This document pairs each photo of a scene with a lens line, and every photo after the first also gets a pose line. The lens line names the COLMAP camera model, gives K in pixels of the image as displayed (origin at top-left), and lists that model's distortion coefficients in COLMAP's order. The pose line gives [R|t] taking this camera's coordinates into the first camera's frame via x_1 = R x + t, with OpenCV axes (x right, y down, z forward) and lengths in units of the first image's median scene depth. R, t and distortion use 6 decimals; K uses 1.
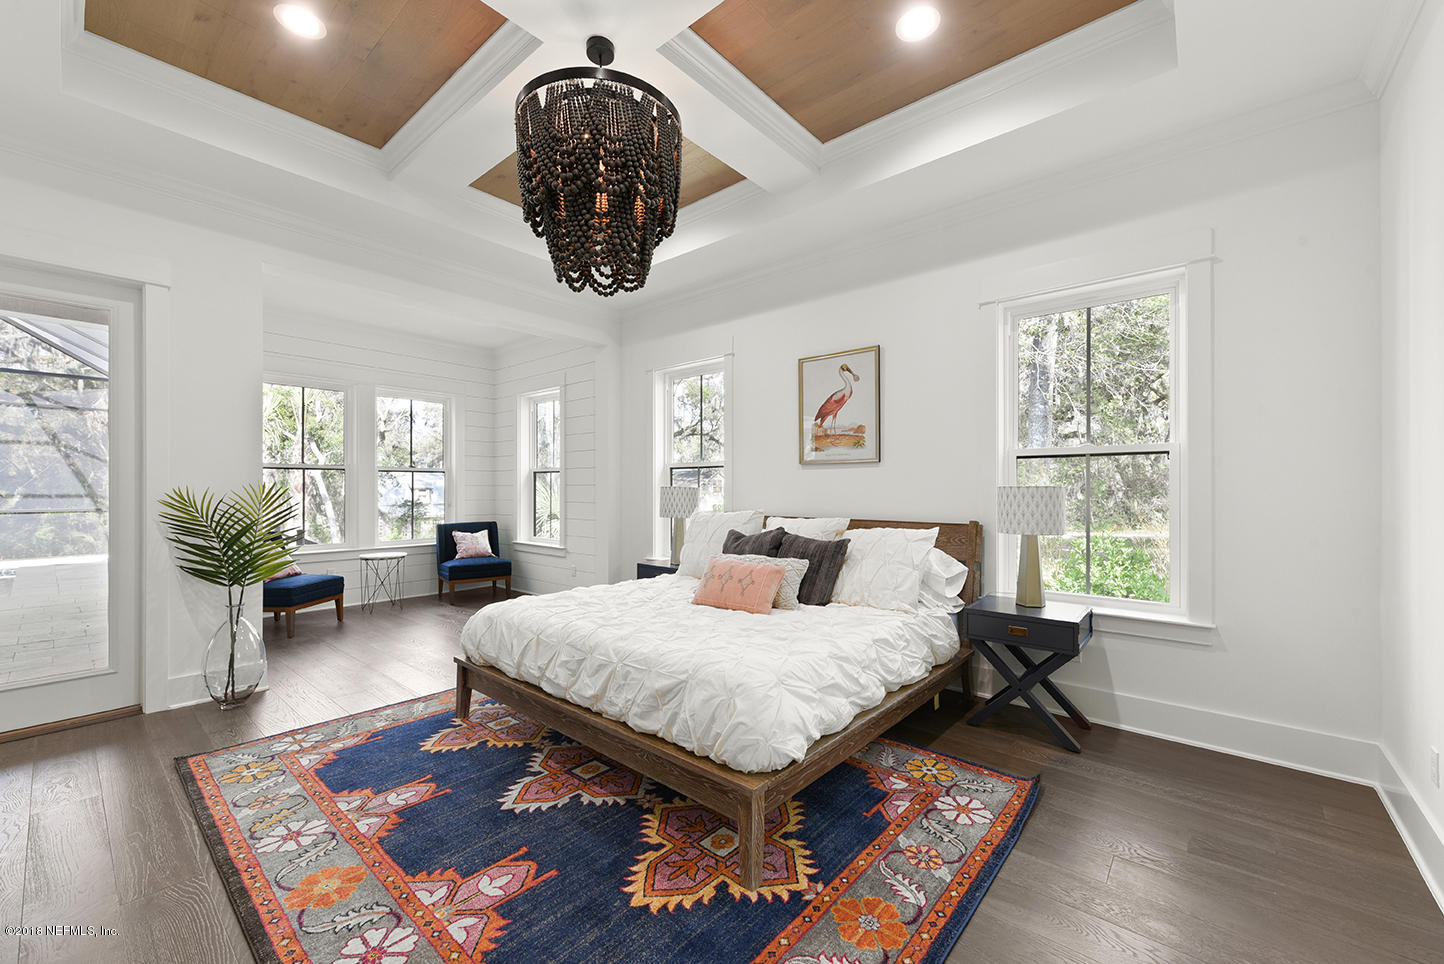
lens RADIAL K [[570.8, 0, 724.5], [0, 570.8, 489.8], [0, 0, 1]] dist [0.006841, 0.000180]
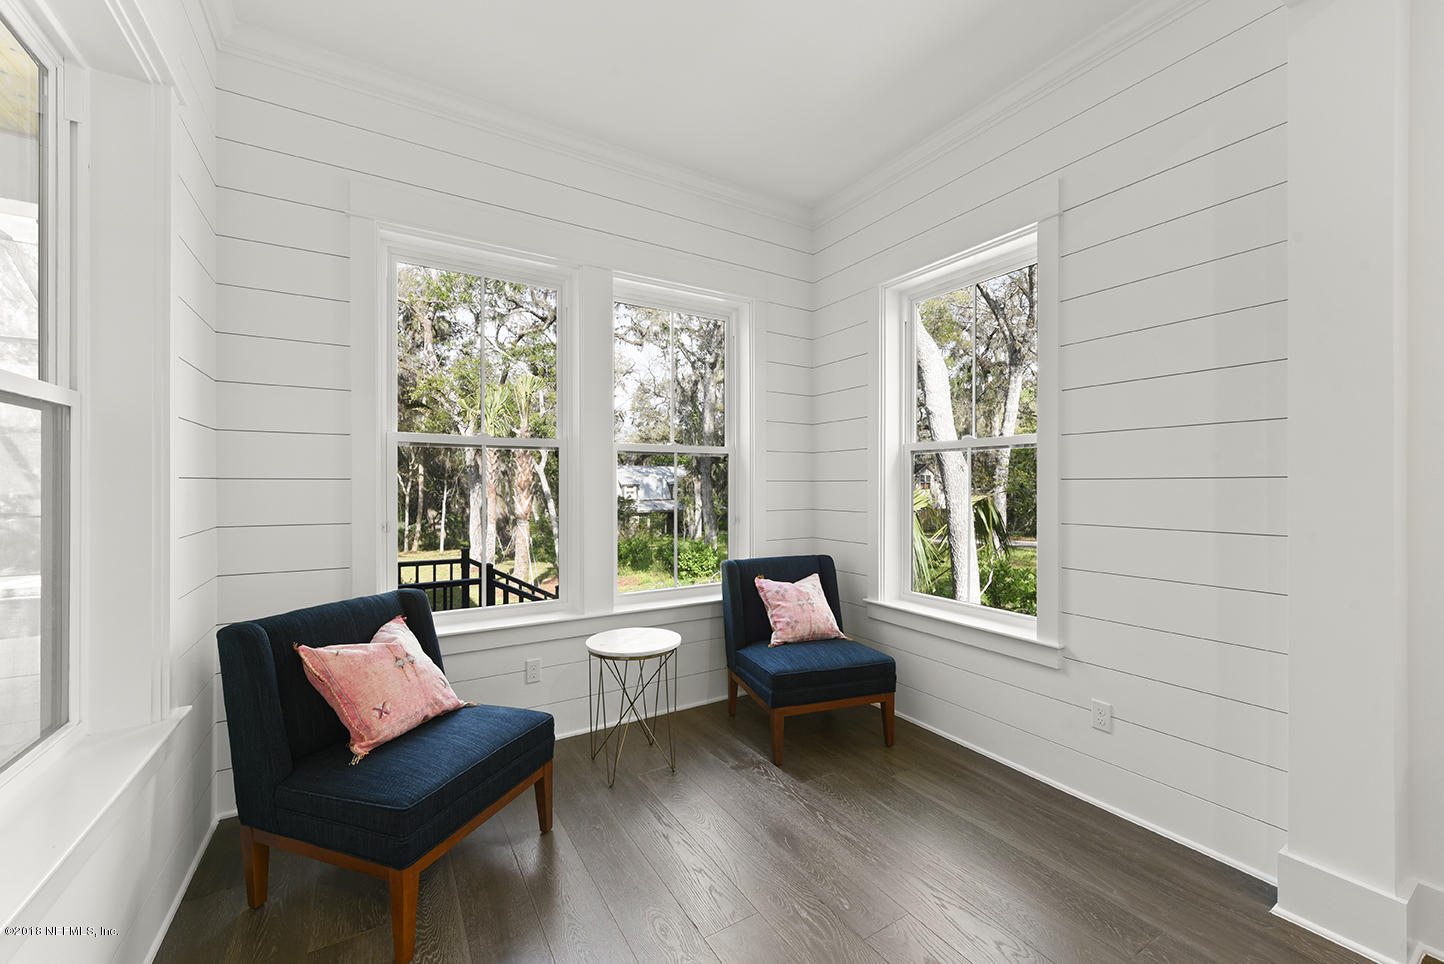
lens RADIAL K [[570.8, 0, 724.5], [0, 570.8, 489.8], [0, 0, 1]] dist [0.006841, 0.000180]
pose [[0.950567, 0.000082, -0.310518, -0.346313], [0.002198, 0.999973, 0.006993, -0.003550], [0.310511, -0.007330, 0.950542, 0.532903]]
